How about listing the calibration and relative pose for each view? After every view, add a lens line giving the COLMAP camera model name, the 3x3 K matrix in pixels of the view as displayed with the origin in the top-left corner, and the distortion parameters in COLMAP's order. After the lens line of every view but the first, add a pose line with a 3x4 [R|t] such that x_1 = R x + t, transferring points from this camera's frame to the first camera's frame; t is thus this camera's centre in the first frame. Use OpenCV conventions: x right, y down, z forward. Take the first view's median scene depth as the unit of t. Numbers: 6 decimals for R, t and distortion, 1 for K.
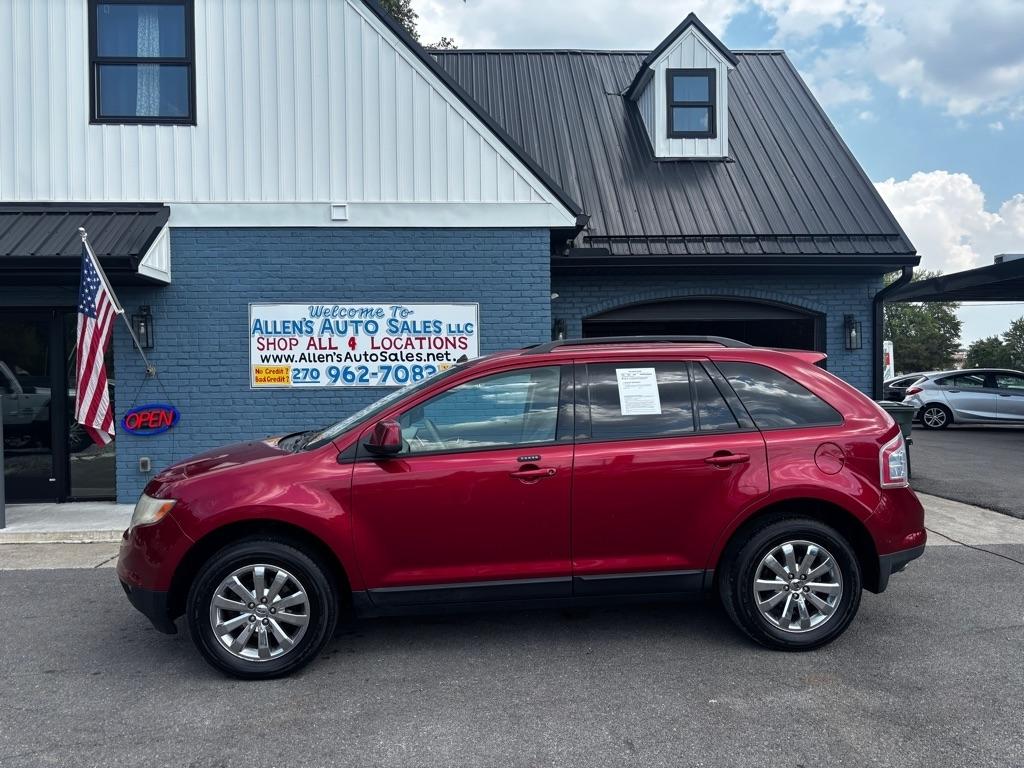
lens RADIAL K [[777.4, 0, 511.0], [0, 777.4, 388.1], [0, 0, 1]] dist [0.110354, -0.190591]
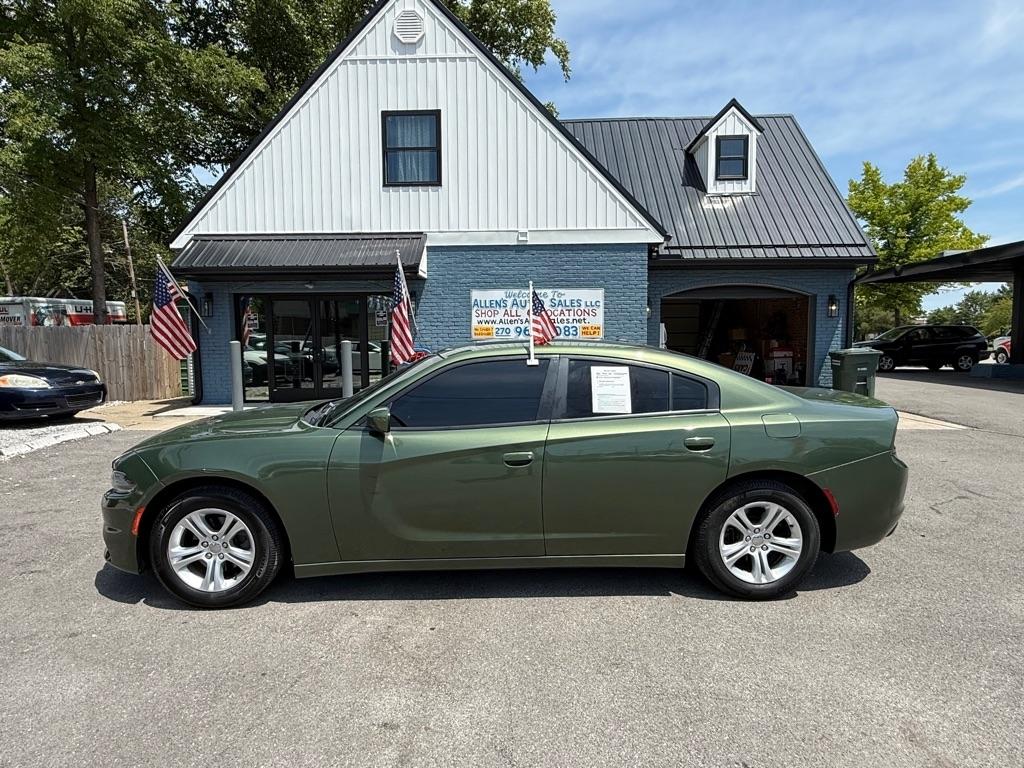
lens RADIAL K [[578.6, 0, 512.2], [0, 578.6, 384.5], [0, 0, 1]] dist [-0.003024, 0.000380]
pose [[0.995501, 0.012069, -0.093974, -0.119227], [-0.005475, 0.997524, 0.070111, 0.010276], [0.094588, -0.069281, 0.993103, -0.272054]]
